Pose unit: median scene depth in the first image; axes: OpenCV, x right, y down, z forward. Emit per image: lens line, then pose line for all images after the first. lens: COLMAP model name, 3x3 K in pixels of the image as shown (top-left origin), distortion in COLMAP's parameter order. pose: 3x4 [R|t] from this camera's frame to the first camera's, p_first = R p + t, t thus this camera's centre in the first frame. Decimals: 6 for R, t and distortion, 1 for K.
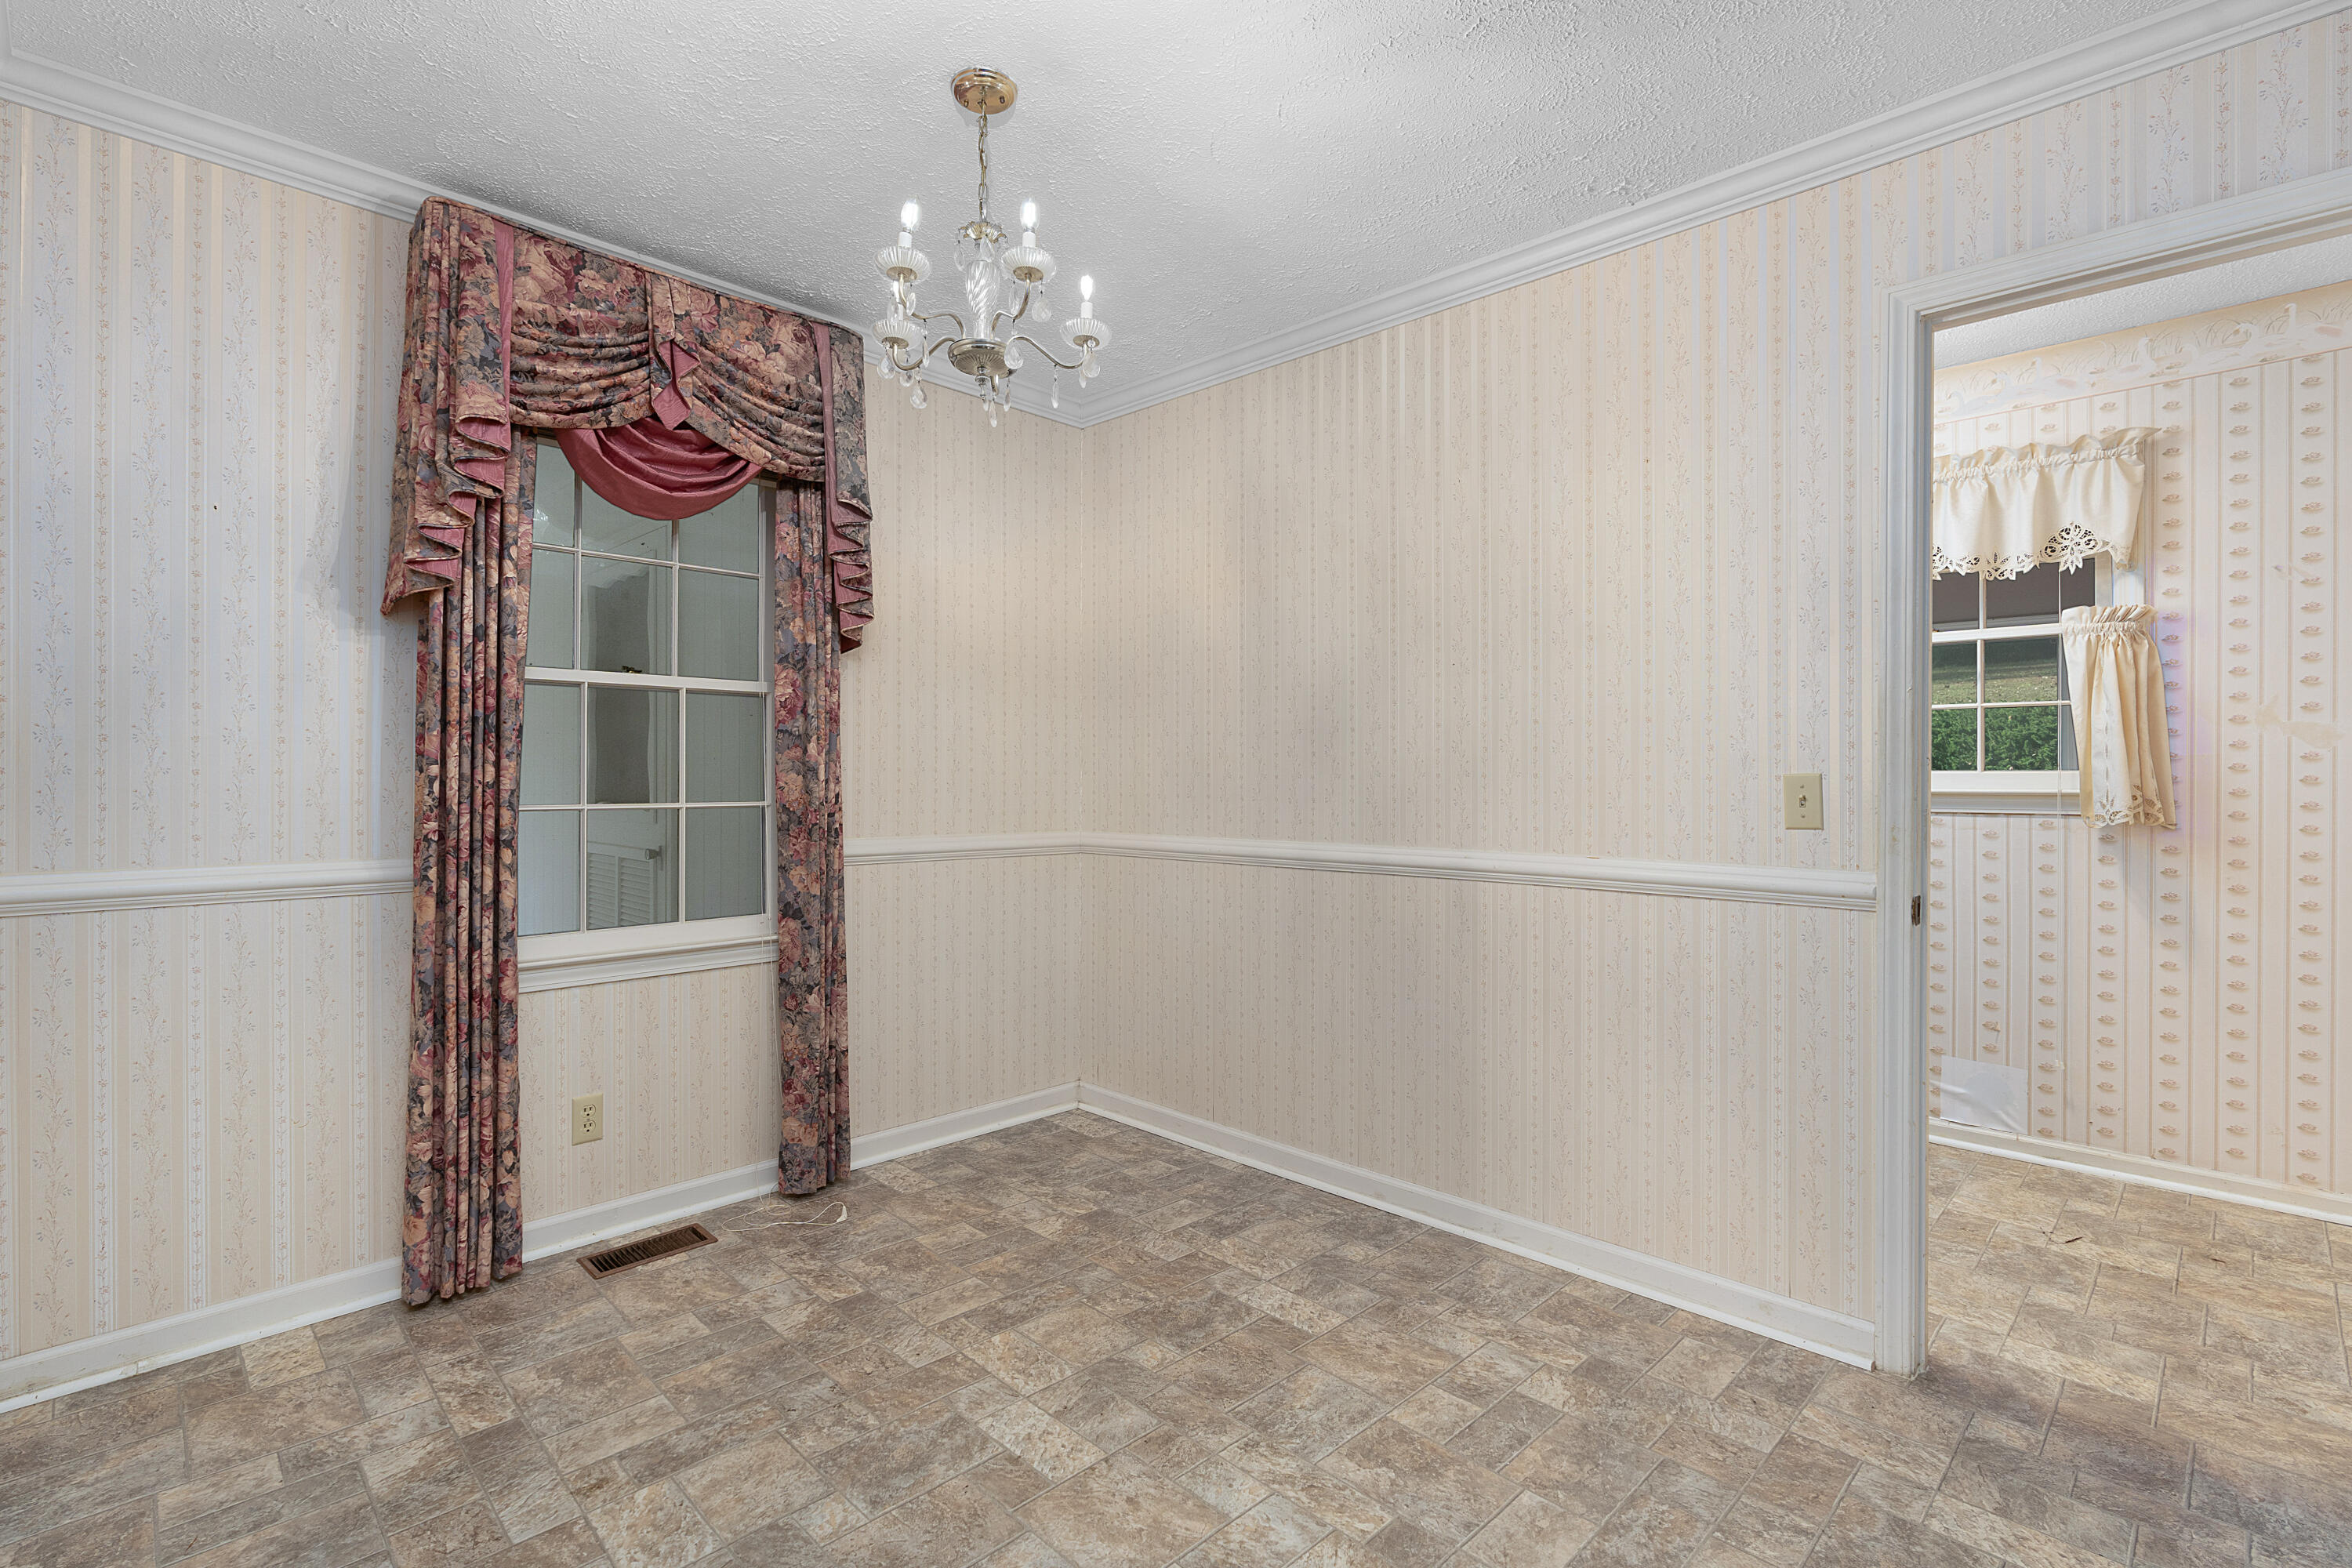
lens RADIAL K [[1090.3, 0, 1159.5], [0, 1090.3, 765.5], [0, 0, 1]] dist [-0.000180, 0.003952]
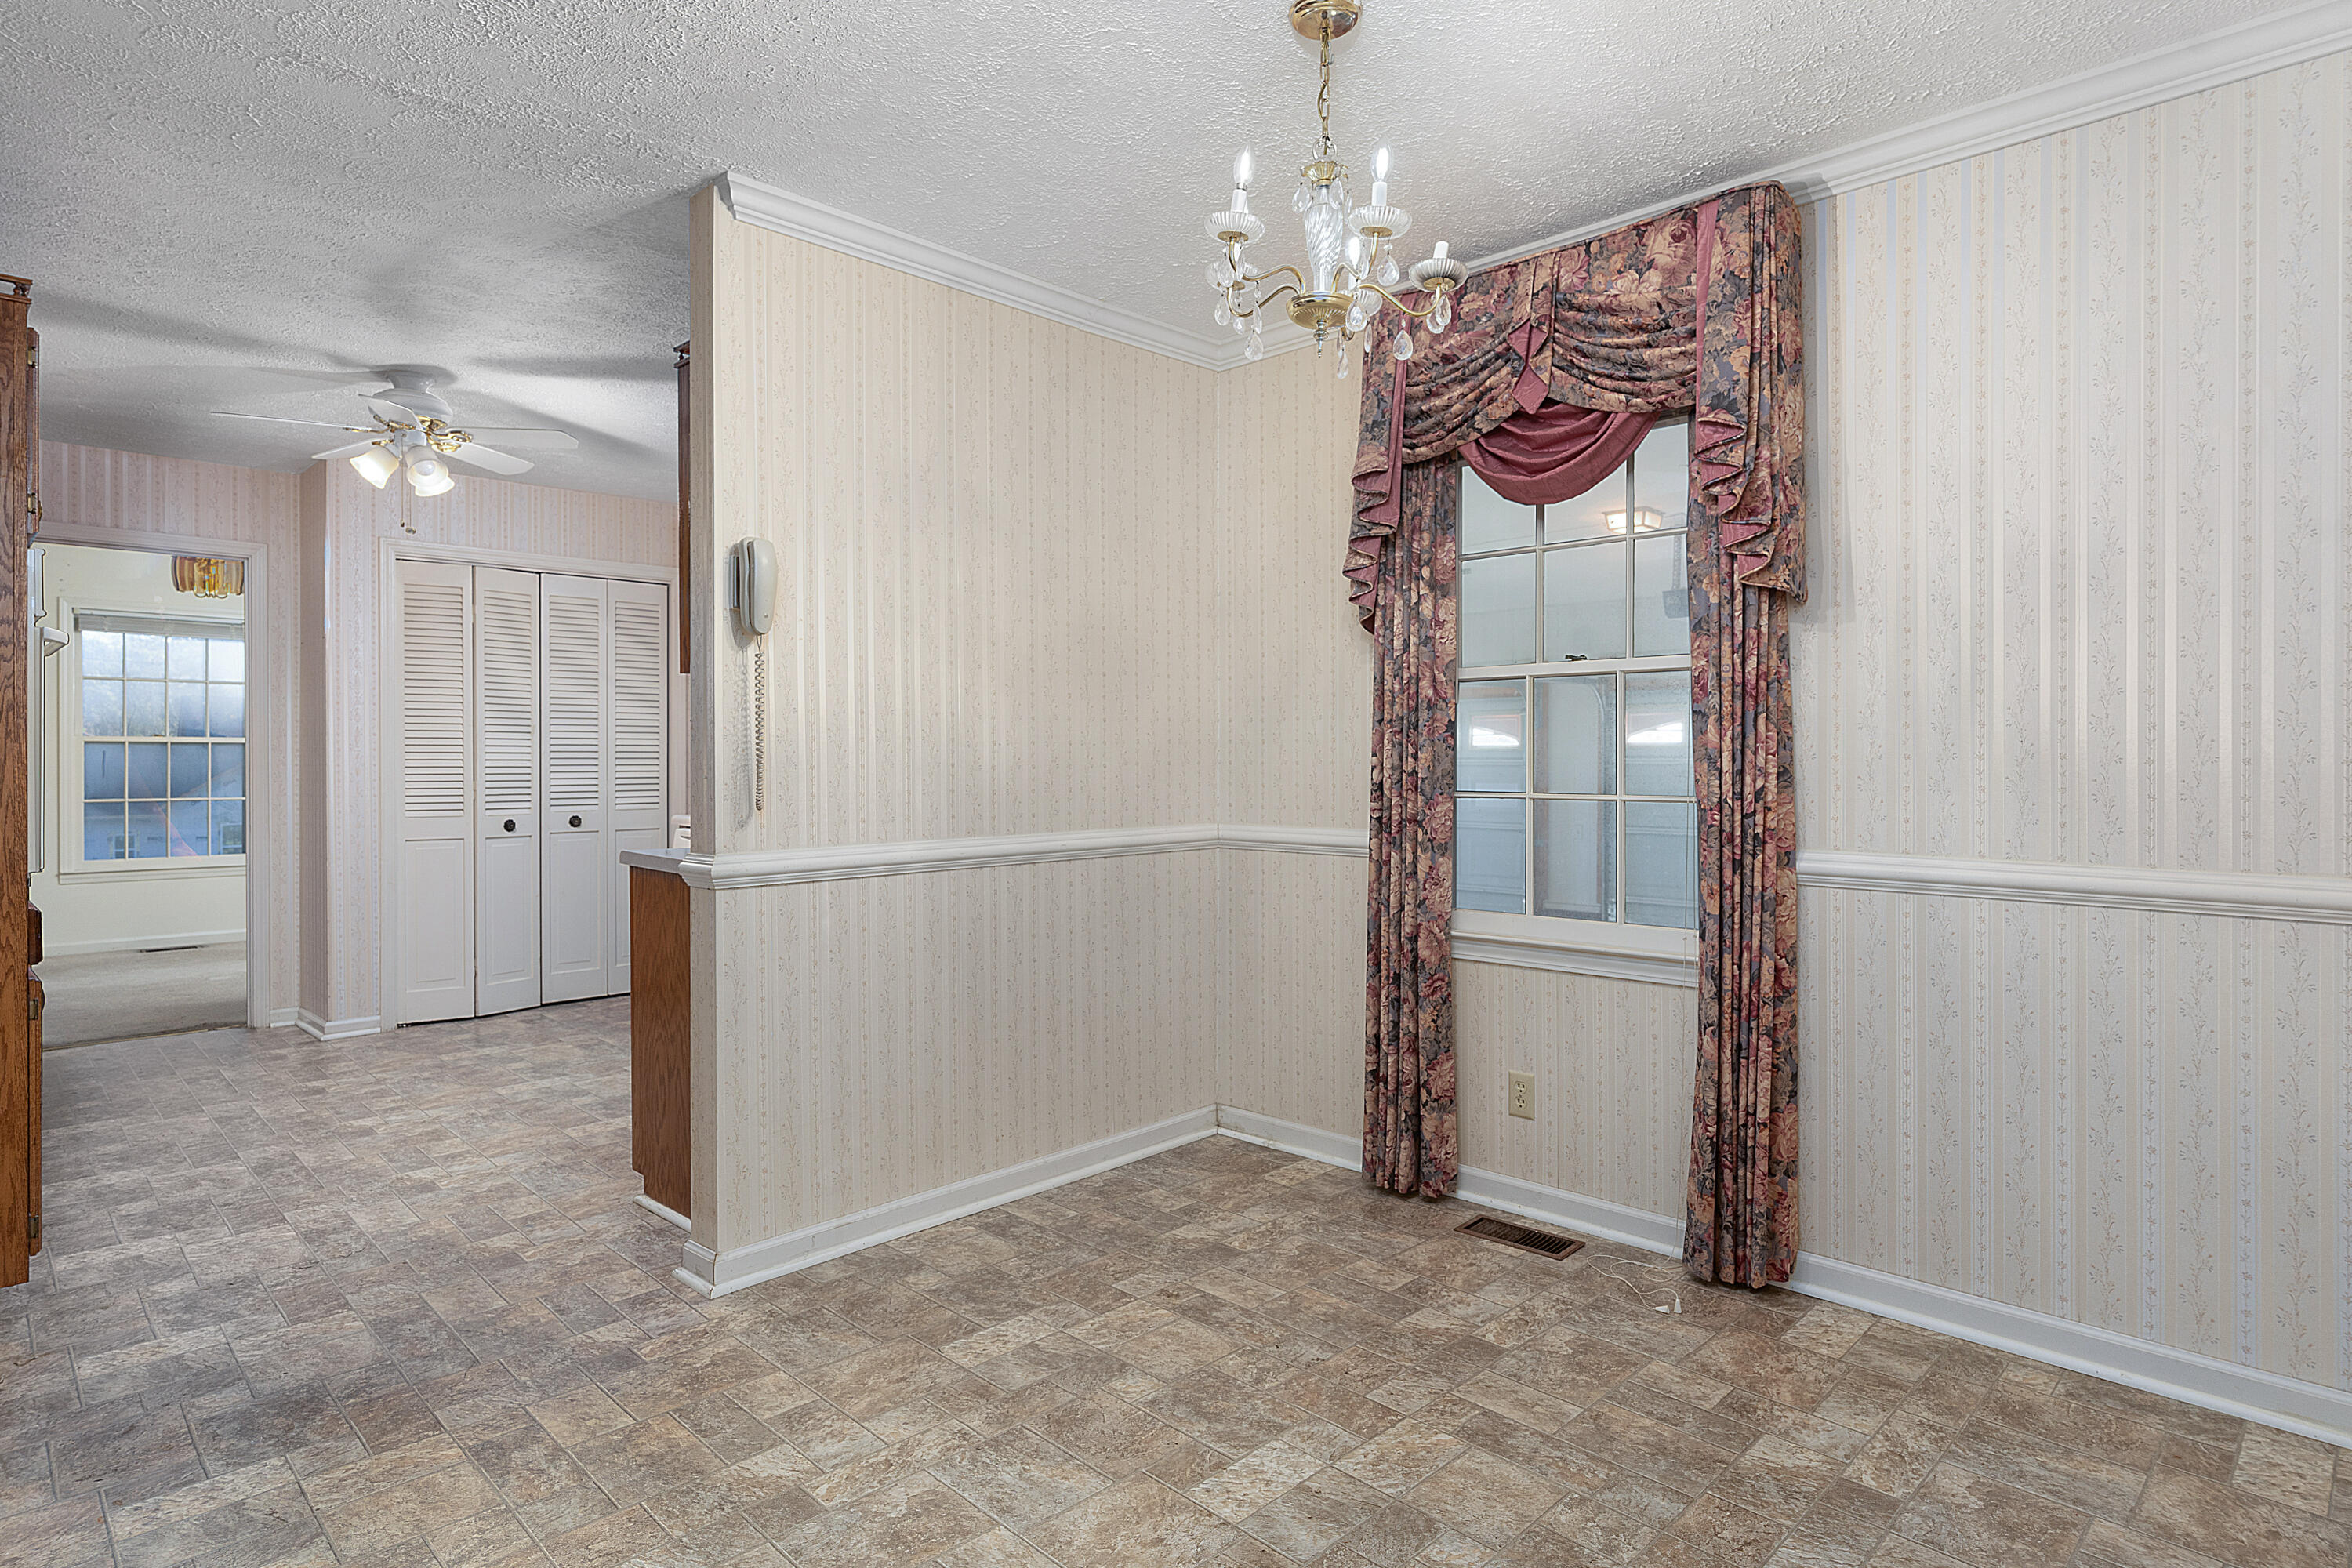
lens RADIAL K [[1266.1, 0, 1166.4], [0, 1266.1, 784.7], [0, 0, 1]] dist [-0.011777, 0.012206]
pose [[0.004023, 0.011407, -0.999927, 0.696597], [0.004694, 0.999924, 0.011425, 0.011042], [0.999981, -0.004739, 0.003969, 0.672740]]
